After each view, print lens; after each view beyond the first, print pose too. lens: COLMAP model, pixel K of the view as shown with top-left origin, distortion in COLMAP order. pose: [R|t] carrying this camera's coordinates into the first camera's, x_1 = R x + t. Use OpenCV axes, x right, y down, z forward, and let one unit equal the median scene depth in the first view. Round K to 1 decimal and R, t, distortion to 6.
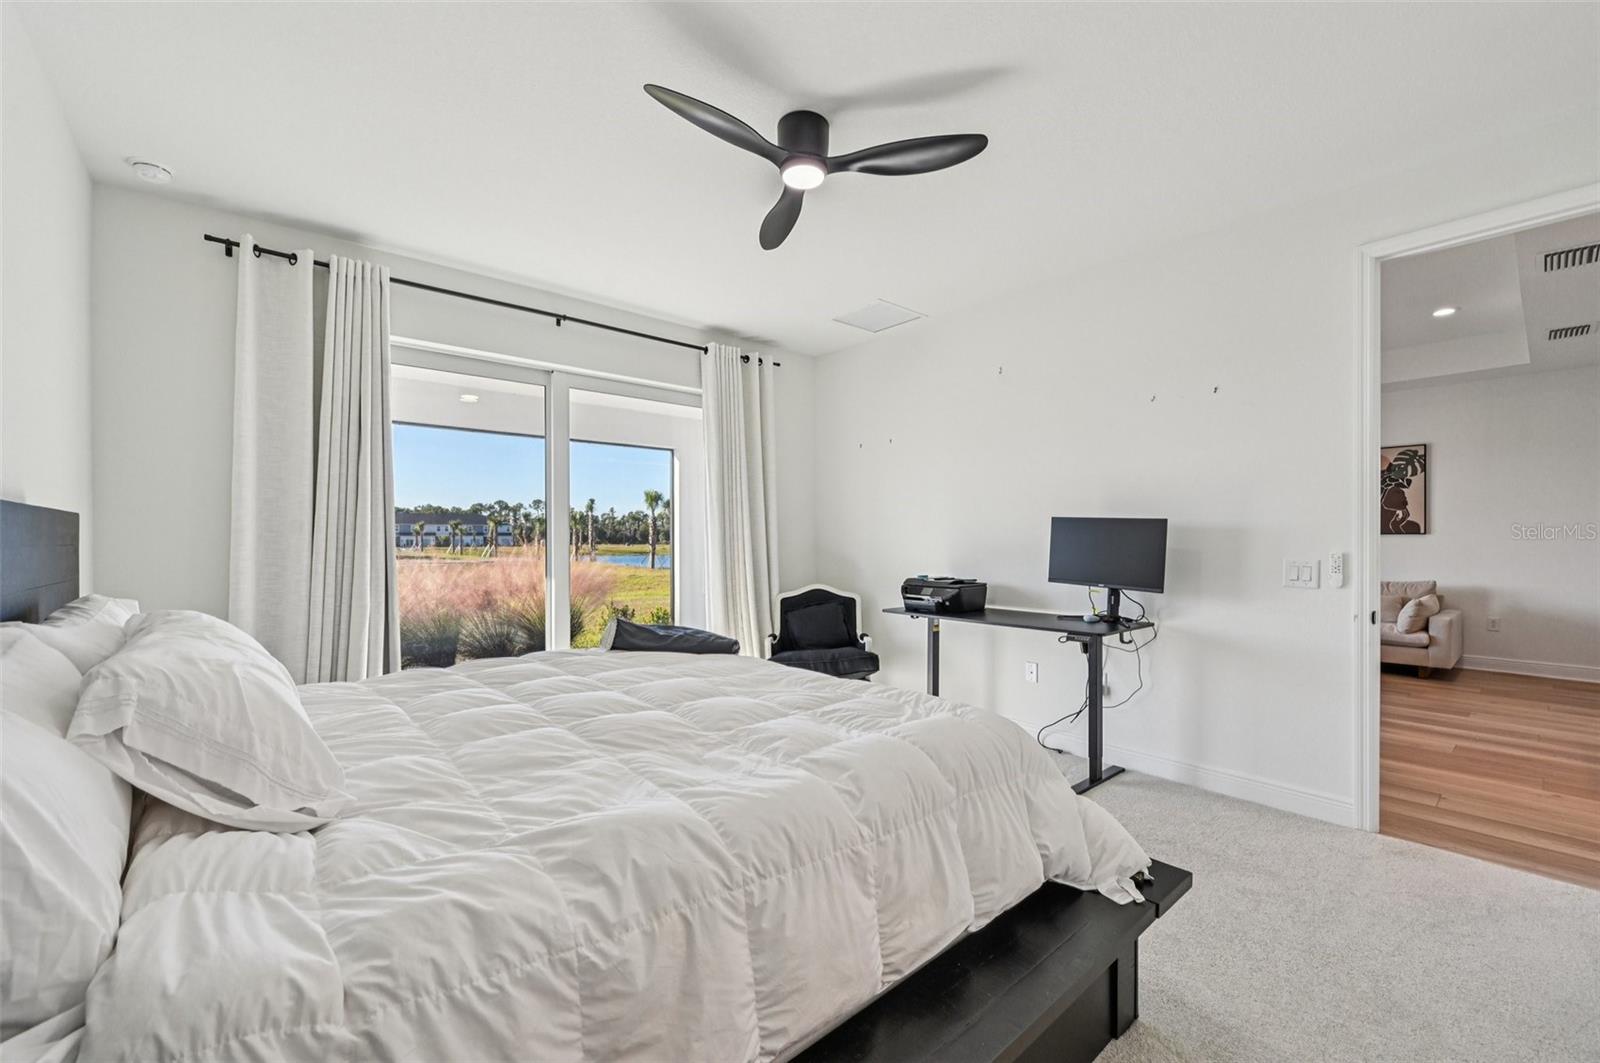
lens RADIAL K [[642.6, 0, 828.4], [0, 642.6, 540.0], [0, 0, 1]] dist [0.013754, 0.000081]
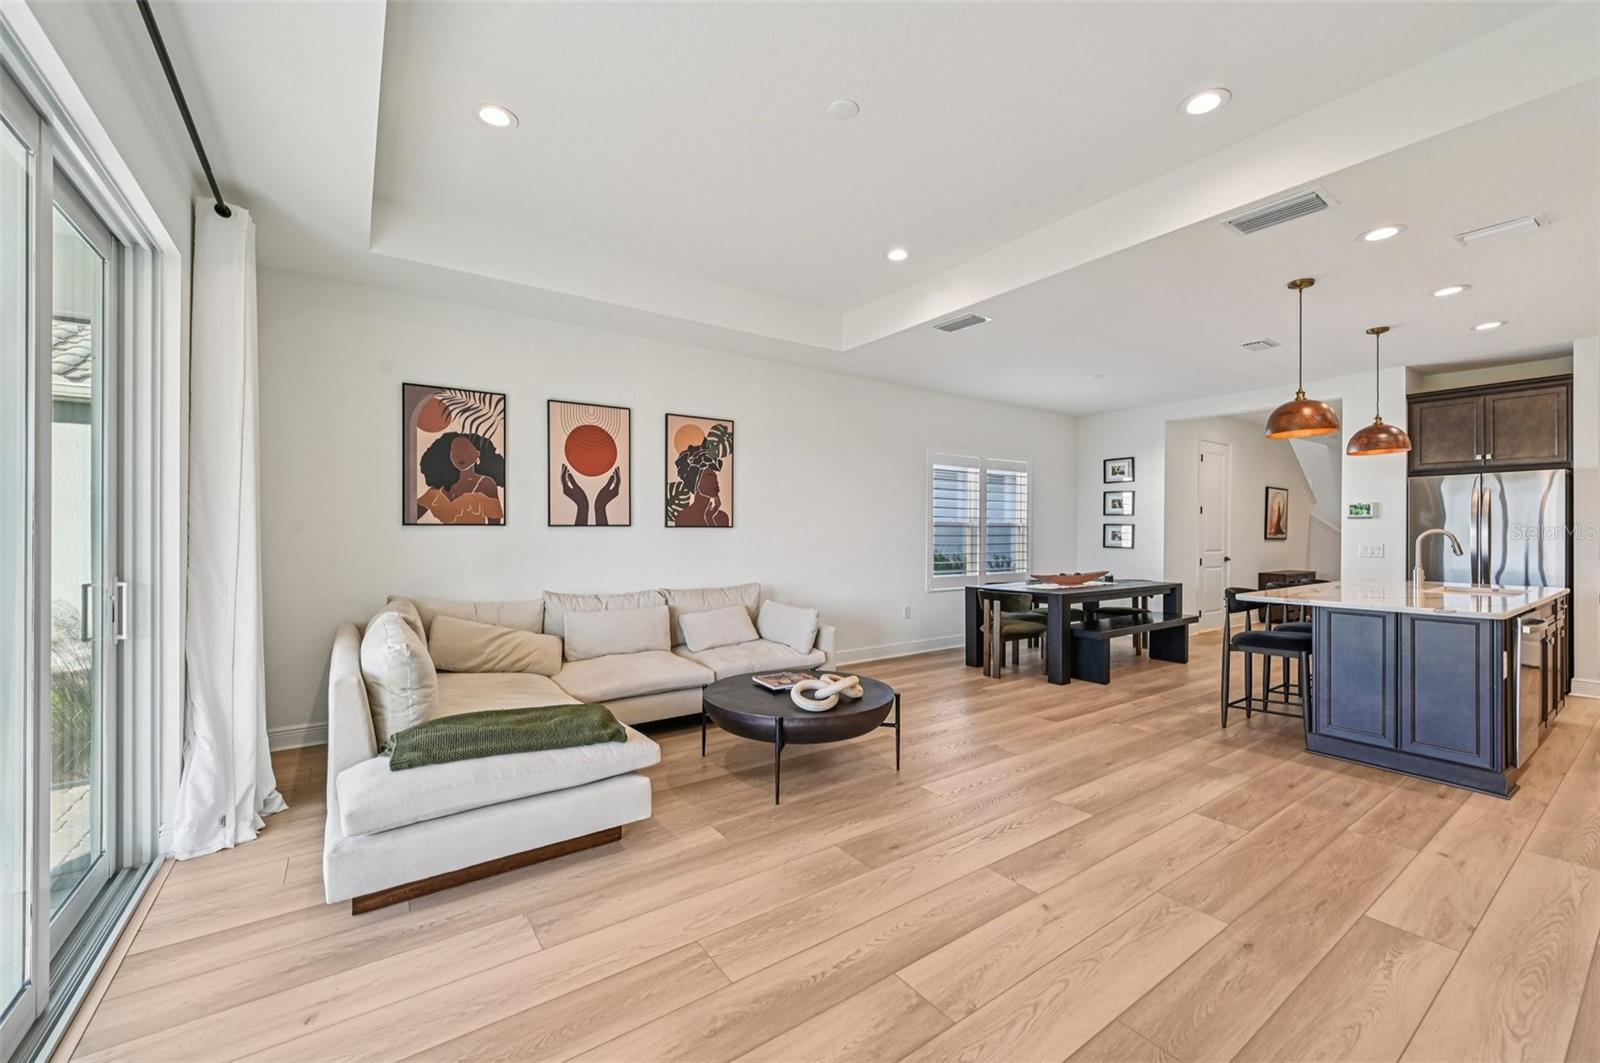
lens RADIAL K [[638.9, 0, 798.9], [0, 638.9, 529.7], [0, 0, 1]] dist [-0.000773, 0.000205]
pose [[0.123219, 0.003087, 0.992375, 0.107169], [-0.001072, 0.999995, -0.002977, -0.003946], [-0.992379, -0.000696, 0.123222, 0.800643]]
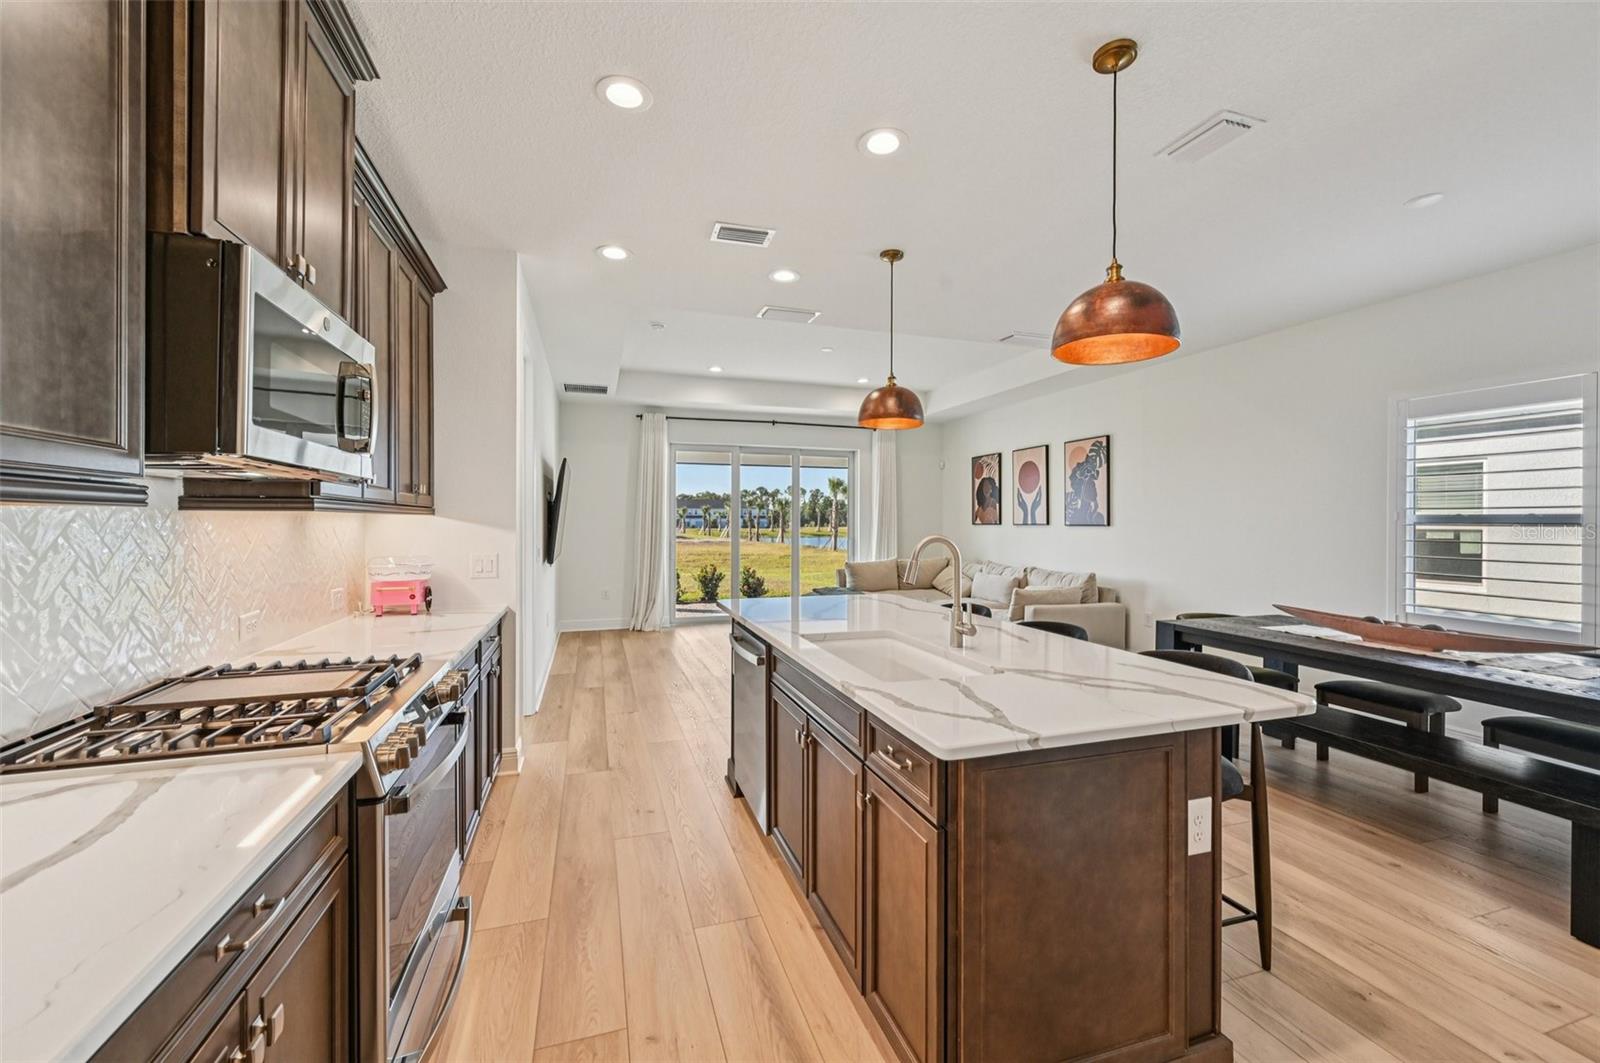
lens RADIAL K [[640.7, 0, 802.1], [0, 640.7, 520.5], [0, 0, 1]] dist [0.000931, -0.000109]
pose [[0.913424, 0.002955, -0.407000, 0.877529], [-0.004180, 0.999989, -0.002121, -0.013510], [0.406989, 0.003638, 0.913426, -0.076249]]
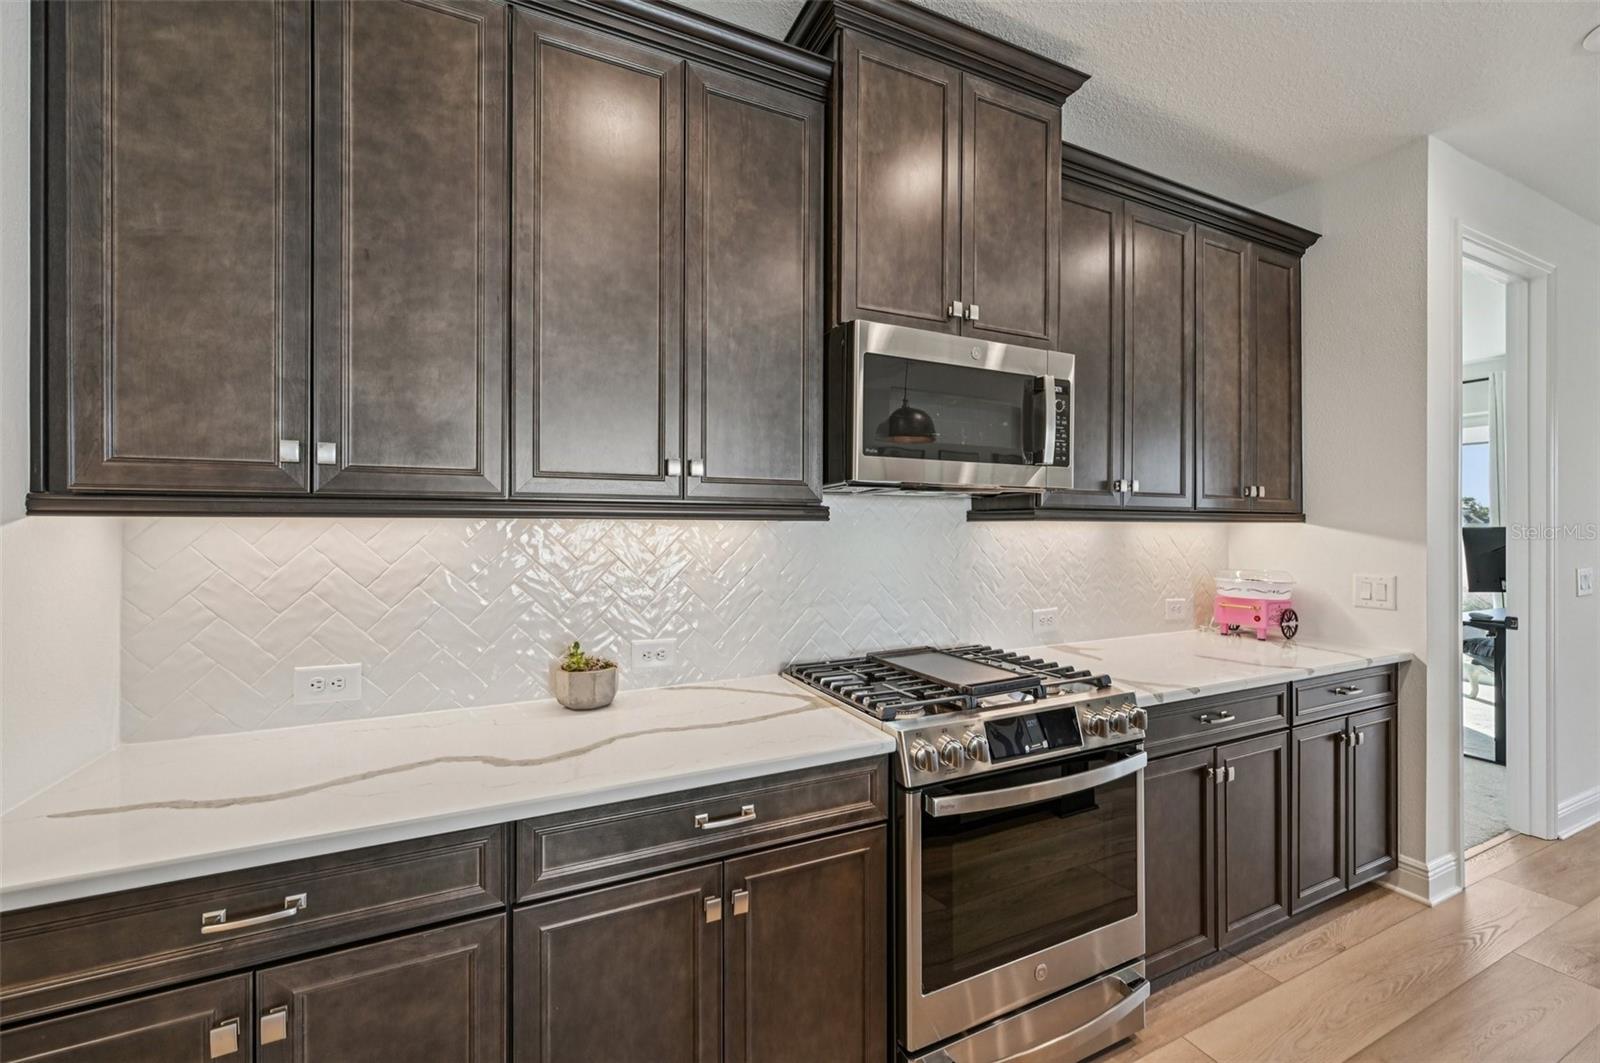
lens RADIAL K [[638.9, 0, 798.9], [0, 638.9, 529.7], [0, 0, 1]] dist [-0.000773, 0.000205]
pose [[-0.295049, 0.001071, -0.955482, 0.892410], [-0.000564, 0.999999, 0.001295, -0.013458], [0.955482, 0.000921, -0.295048, 0.073970]]
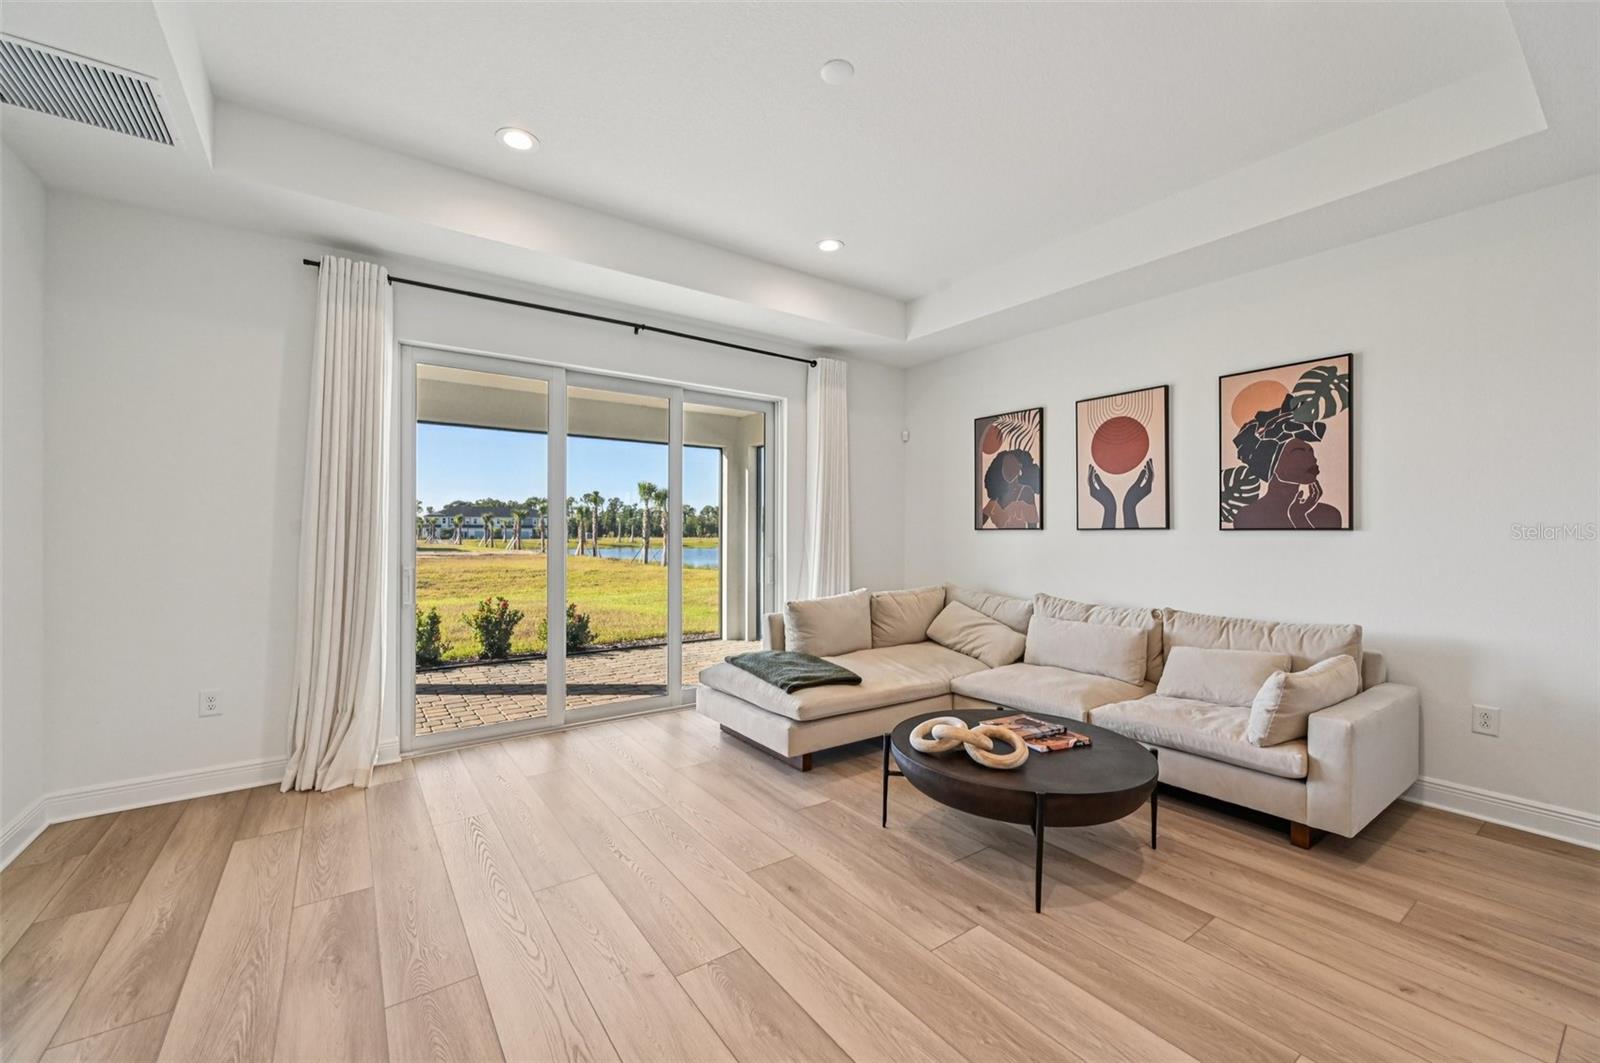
lens RADIAL K [[638.9, 0, 798.9], [0, 638.9, 529.7], [0, 0, 1]] dist [-0.000773, 0.000205]
pose [[0.993415, 0.004109, -0.114502, 0.539429], [-0.004765, 0.999974, -0.005460, -0.004735], [0.114477, 0.005969, 0.993408, 0.449159]]
